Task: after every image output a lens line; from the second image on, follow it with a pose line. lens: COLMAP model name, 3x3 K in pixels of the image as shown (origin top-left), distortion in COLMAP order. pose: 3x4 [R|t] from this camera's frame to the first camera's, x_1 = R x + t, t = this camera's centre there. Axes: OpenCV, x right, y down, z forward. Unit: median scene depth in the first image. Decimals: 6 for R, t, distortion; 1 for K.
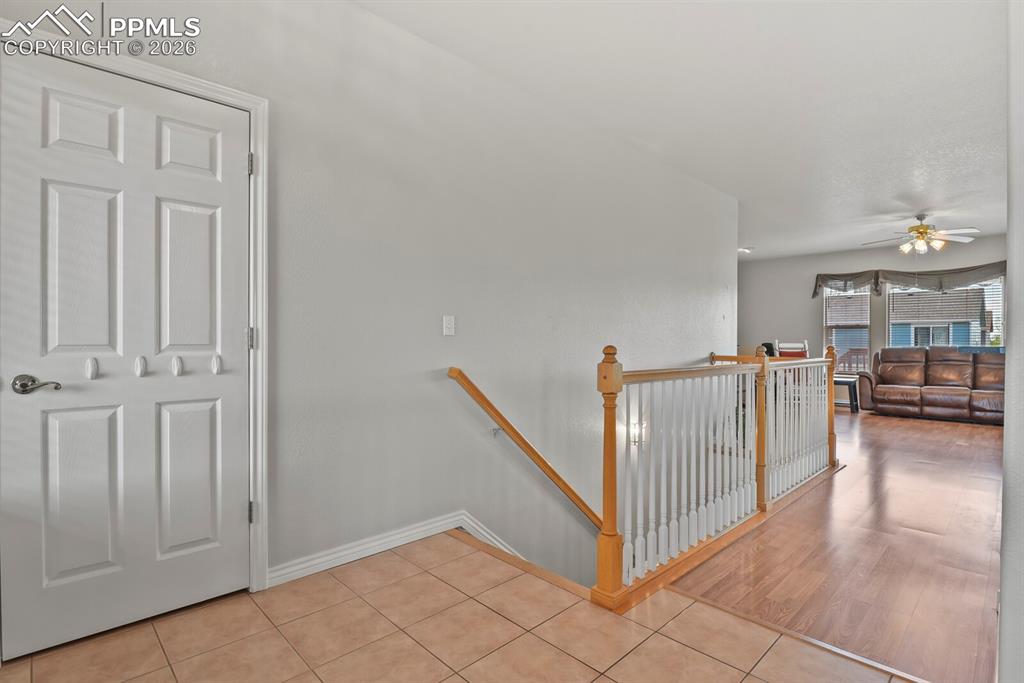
lens RADIAL K [[496.2, 0, 506.4], [0, 496.2, 344.4], [0, 0, 1]] dist [-0.026985, -0.000838]
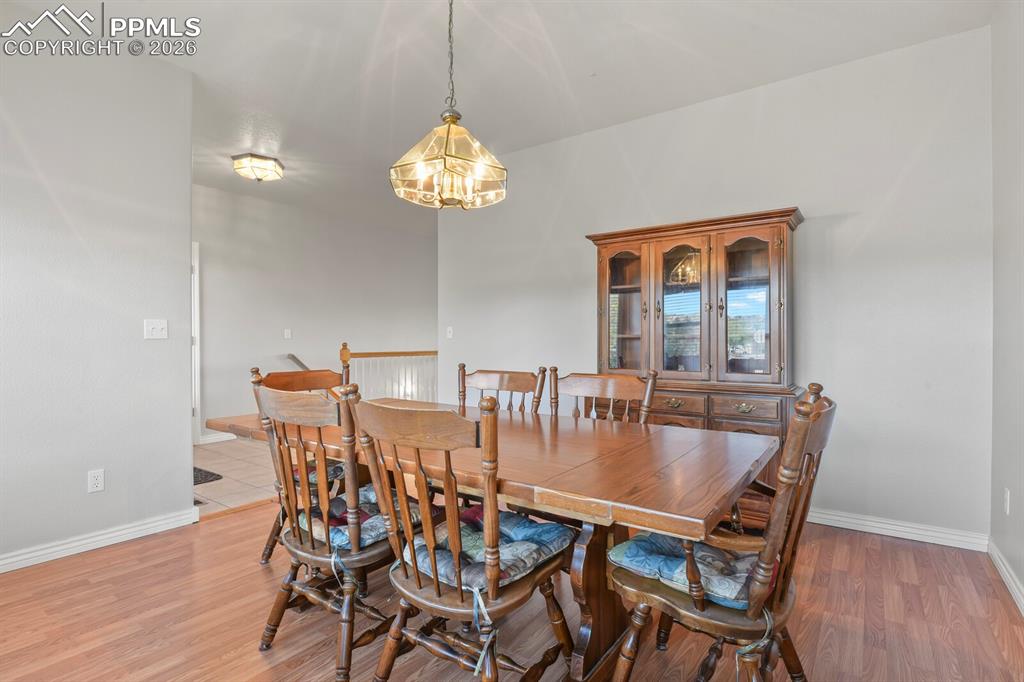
lens RADIAL K [[496.2, 0, 518.4], [0, 496.2, 339.9], [0, 0, 1]] dist [-0.026985, -0.000838]
pose [[0.982664, -0.006849, 0.185270, 0.472090], [0.007723, 0.999962, -0.003995, 0.004132], [-0.185236, 0.005357, 0.982680, -1.284850]]
